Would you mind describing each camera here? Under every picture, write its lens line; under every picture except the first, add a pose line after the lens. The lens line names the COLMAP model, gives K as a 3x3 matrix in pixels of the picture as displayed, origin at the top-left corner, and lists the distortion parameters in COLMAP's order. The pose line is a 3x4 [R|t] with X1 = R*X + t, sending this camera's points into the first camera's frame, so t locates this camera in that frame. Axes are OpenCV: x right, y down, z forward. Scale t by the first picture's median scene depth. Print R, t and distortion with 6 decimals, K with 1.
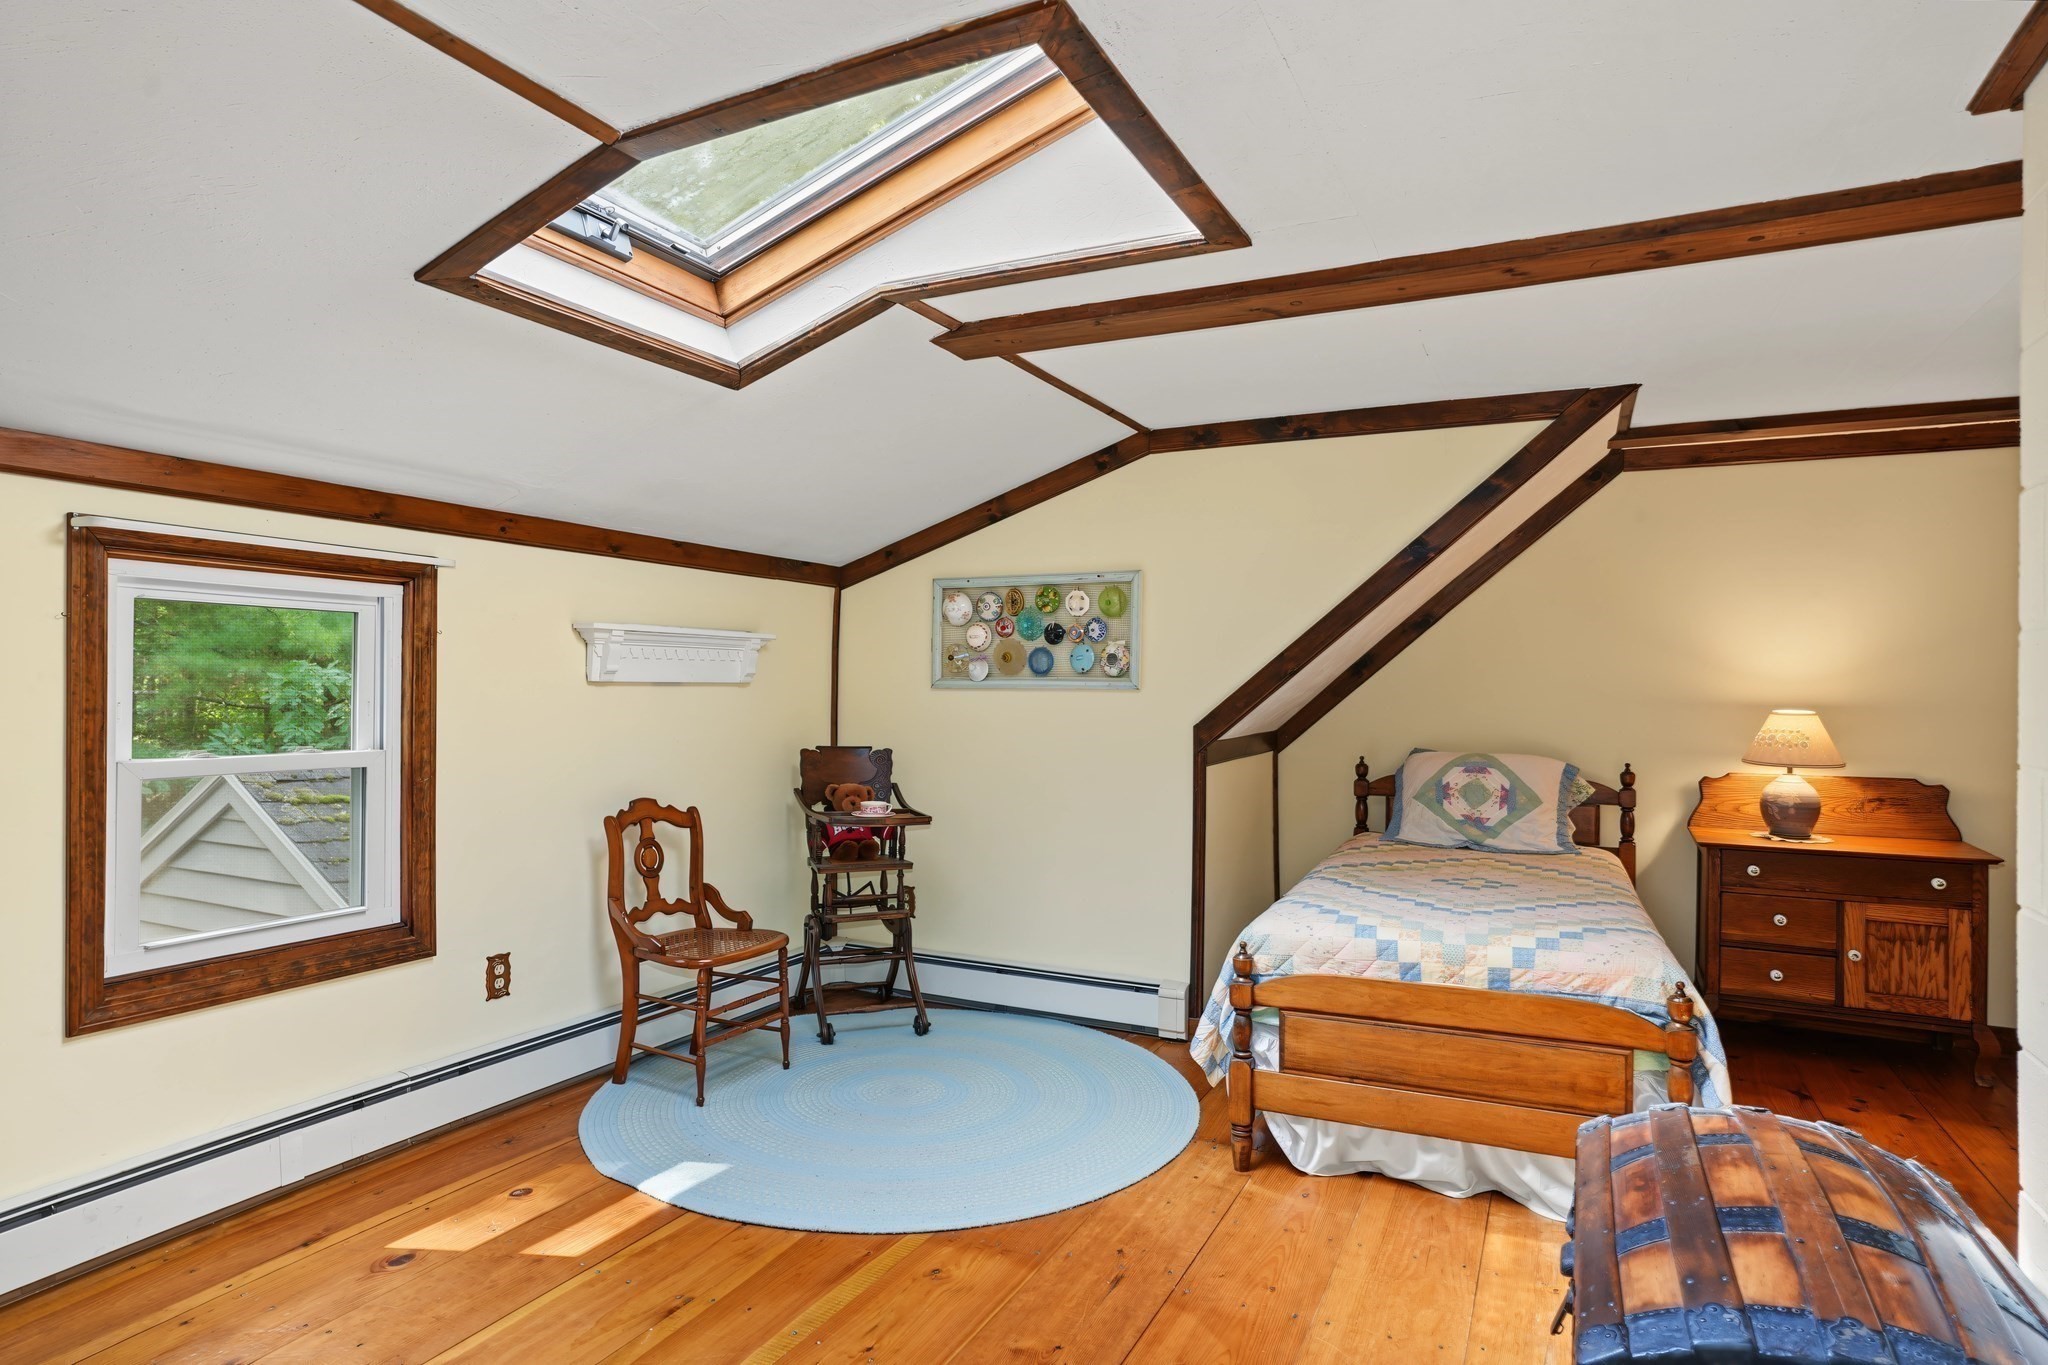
lens RADIAL K [[1143.2, 0, 1024.0], [0, 1143.2, 682.5], [0, 0, 1]] dist [-0.042170, 0.035091]
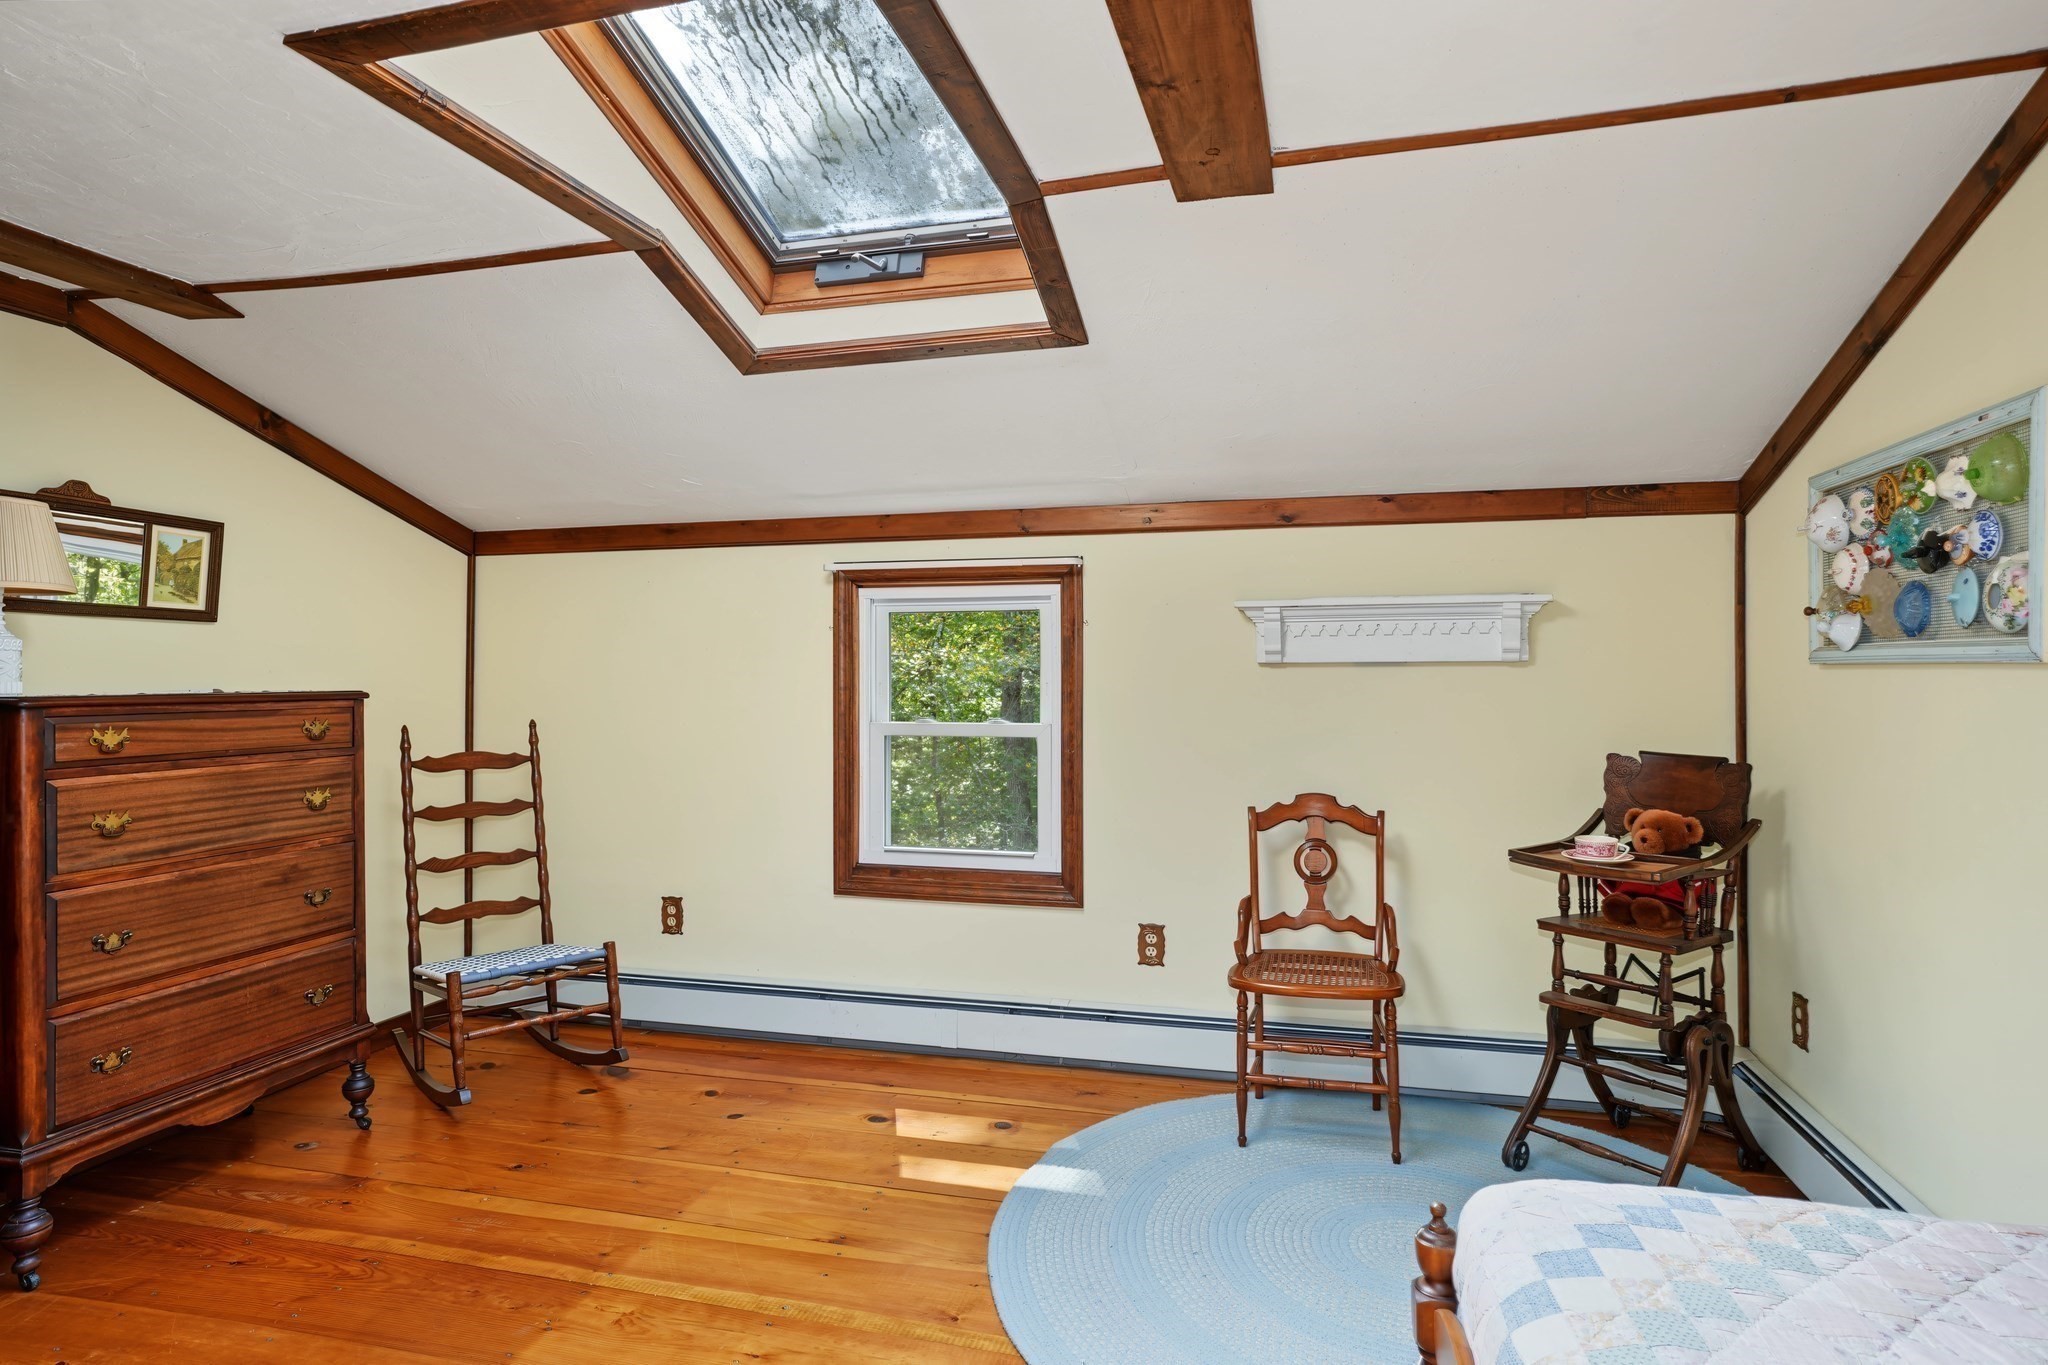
lens RADIAL K [[1128.6, 0, 1023.7], [0, 1128.6, 670.8], [0, 0, 1]] dist [-0.047957, 0.033357]
pose [[0.197216, -0.009414, -0.980315, 0.479740], [0.012048, 0.999902, -0.007178, 0.008788], [0.980286, -0.010395, 0.197310, 0.599778]]
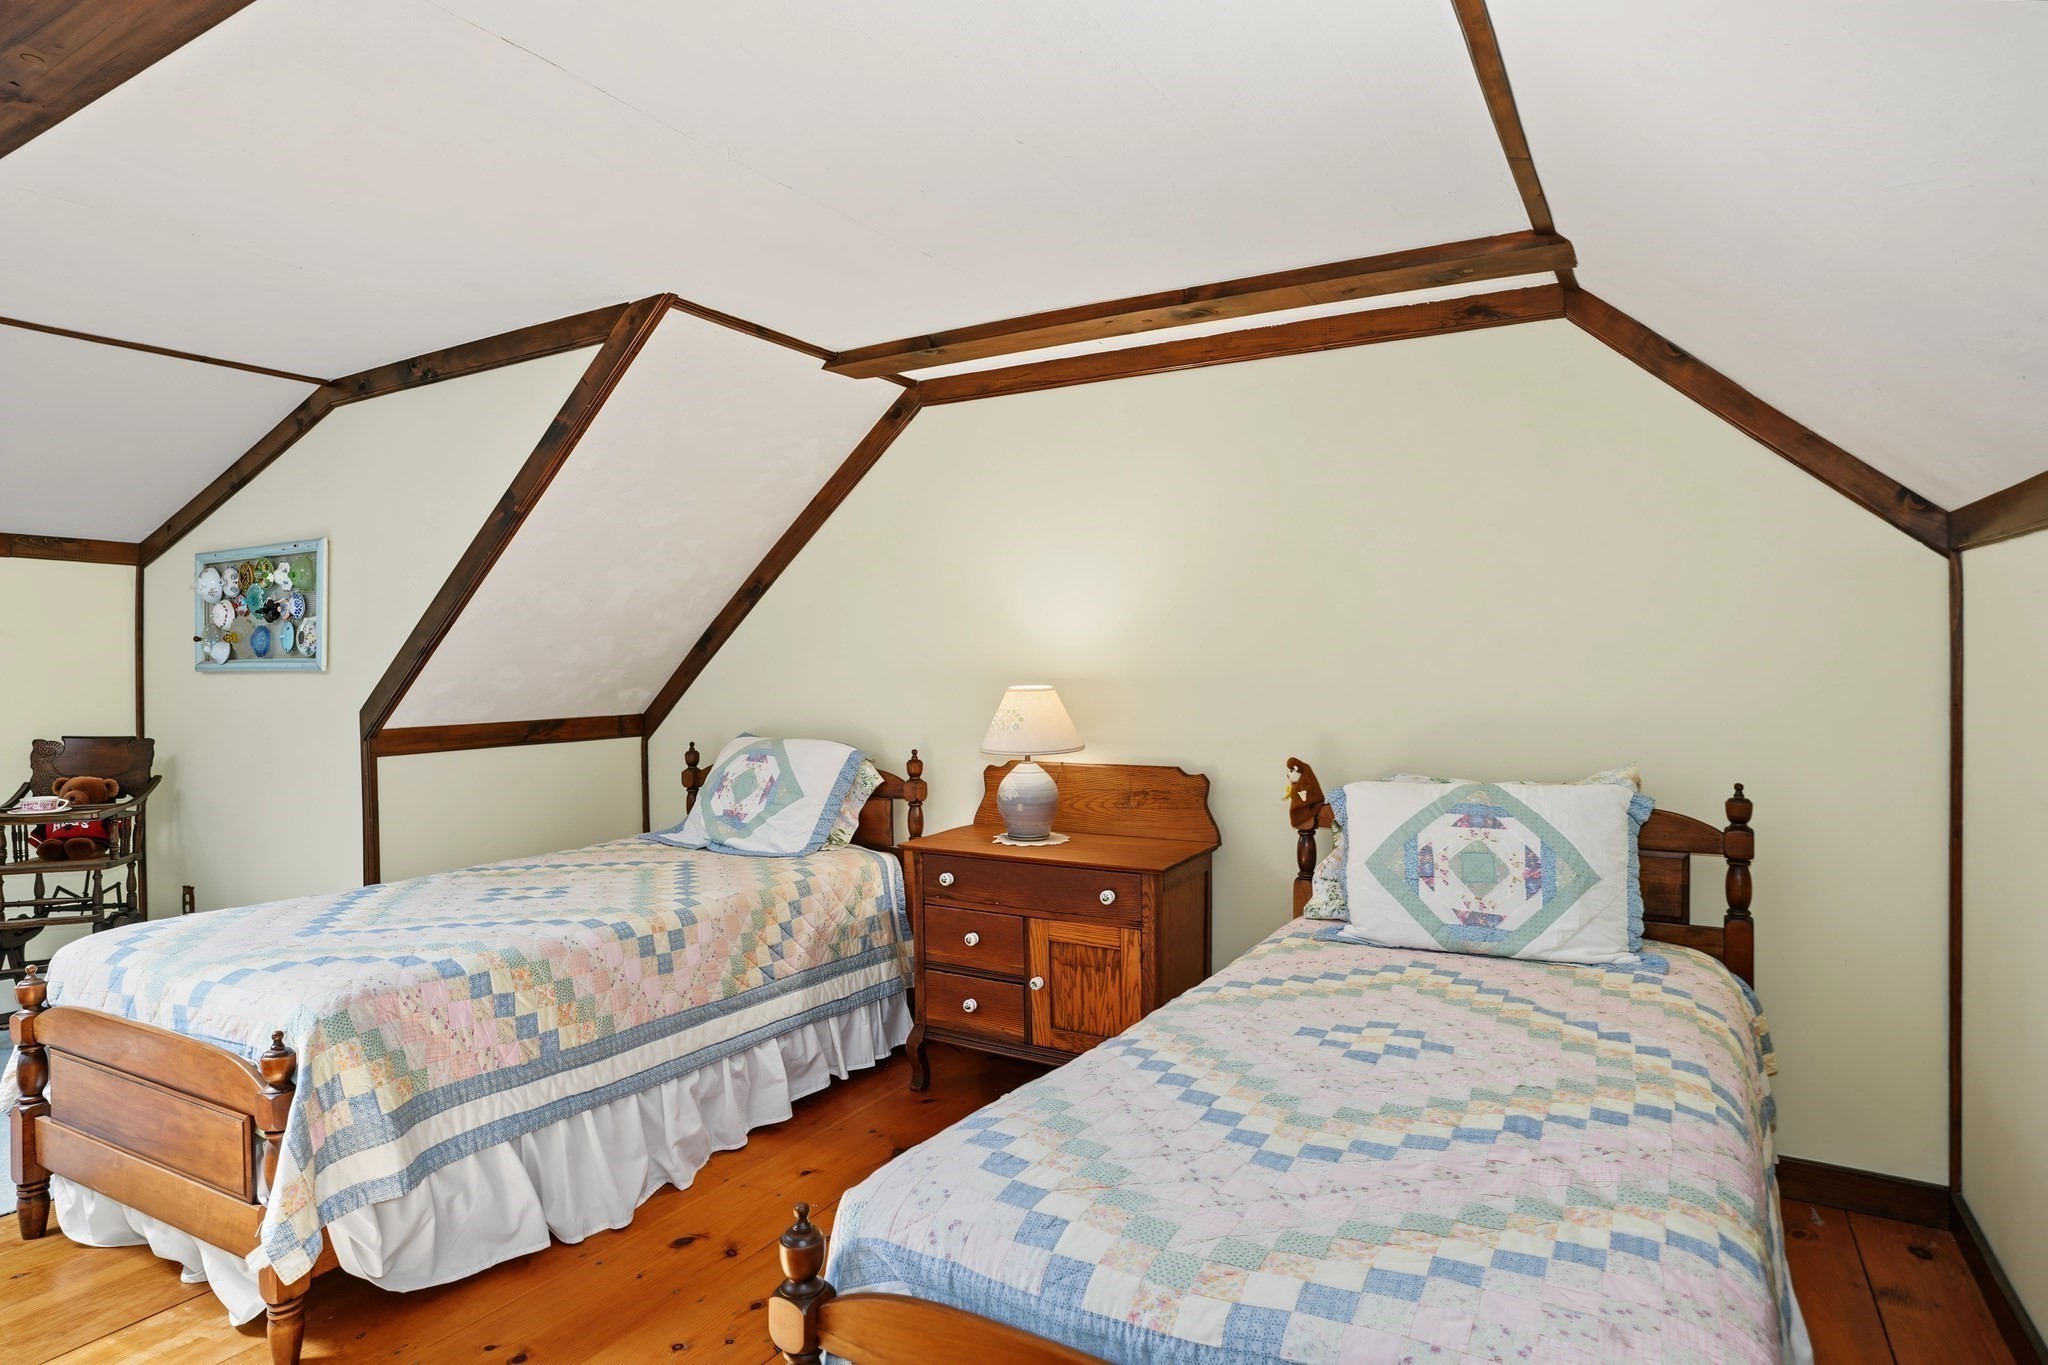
lens RADIAL K [[1128.6, 0, 1023.7], [0, 1128.6, 670.8], [0, 0, 1]] dist [-0.047957, 0.033357]
pose [[0.997406, -0.013689, -0.070669, 0.787369], [0.014066, 0.999889, 0.004836, 0.010480], [0.070595, -0.005817, 0.997488, 0.185096]]
